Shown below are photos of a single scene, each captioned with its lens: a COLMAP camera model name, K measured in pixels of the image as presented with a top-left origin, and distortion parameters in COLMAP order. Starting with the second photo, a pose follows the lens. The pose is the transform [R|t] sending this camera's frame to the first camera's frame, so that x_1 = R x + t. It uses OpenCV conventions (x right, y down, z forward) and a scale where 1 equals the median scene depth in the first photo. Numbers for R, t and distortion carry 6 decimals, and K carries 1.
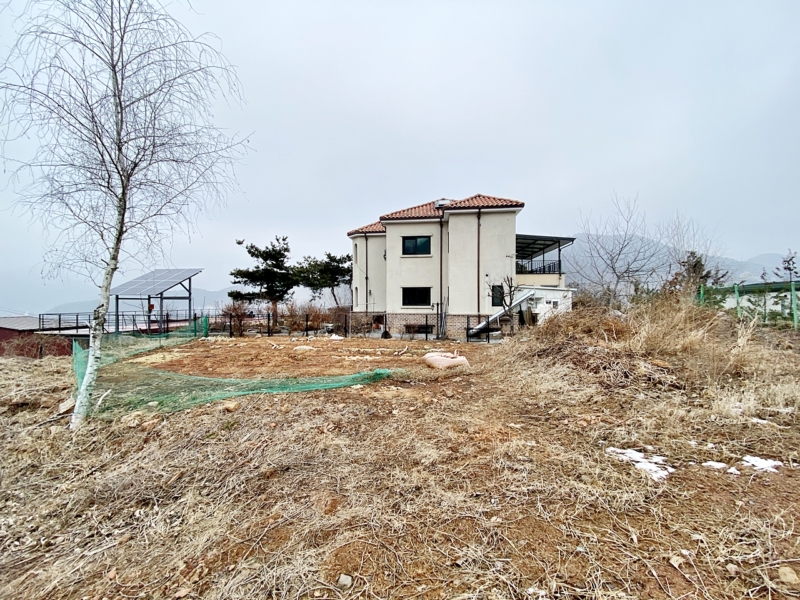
lens RADIAL K [[315.7, 0, 396.9], [0, 315.7, 301.0], [0, 0, 1]] dist [-0.000005, -0.000382]
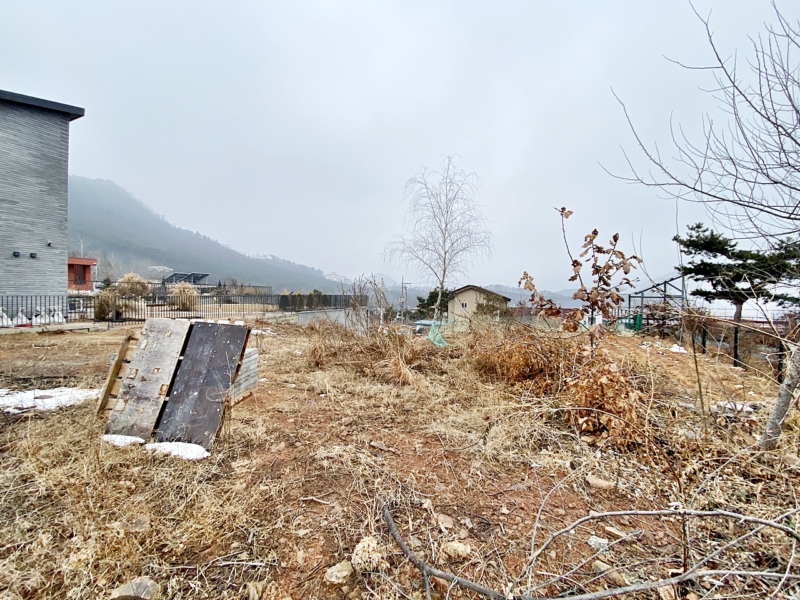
lens RADIAL K [[315.7, 0, 398.4], [0, 315.7, 297.7], [0, 0, 1]] dist [-0.000005, -0.000382]
pose [[-0.250491, 0.008455, -0.968082, 0.558261], [0.000511, 0.999963, 0.008601, -0.016651], [0.968119, 0.001660, -0.250486, 0.408956]]
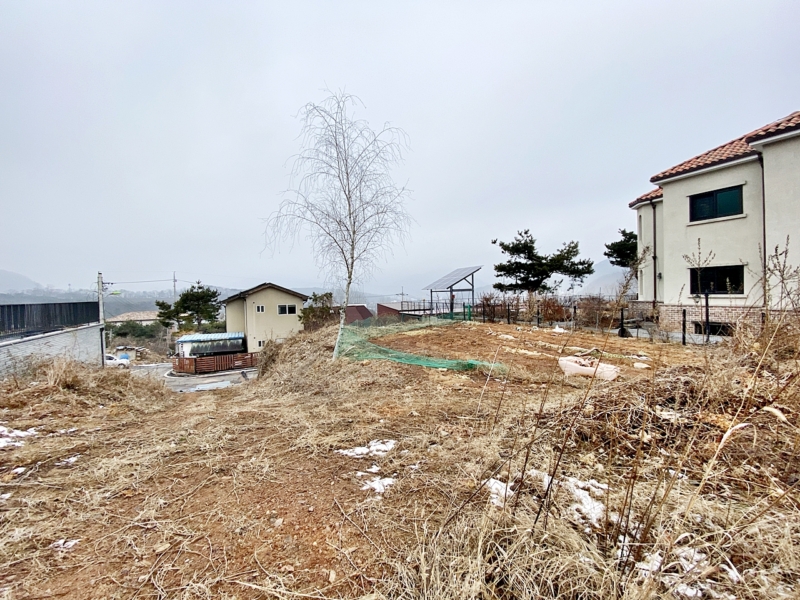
lens RADIAL K [[315.7, 0, 399.4], [0, 315.7, 298.2], [0, 0, 1]] dist [-0.000005, -0.000382]
pose [[0.553191, -0.000842, -0.833054, 0.249307], [0.033338, 0.999221, 0.021129, -0.012871], [0.832387, -0.039461, 0.552788, 0.059319]]
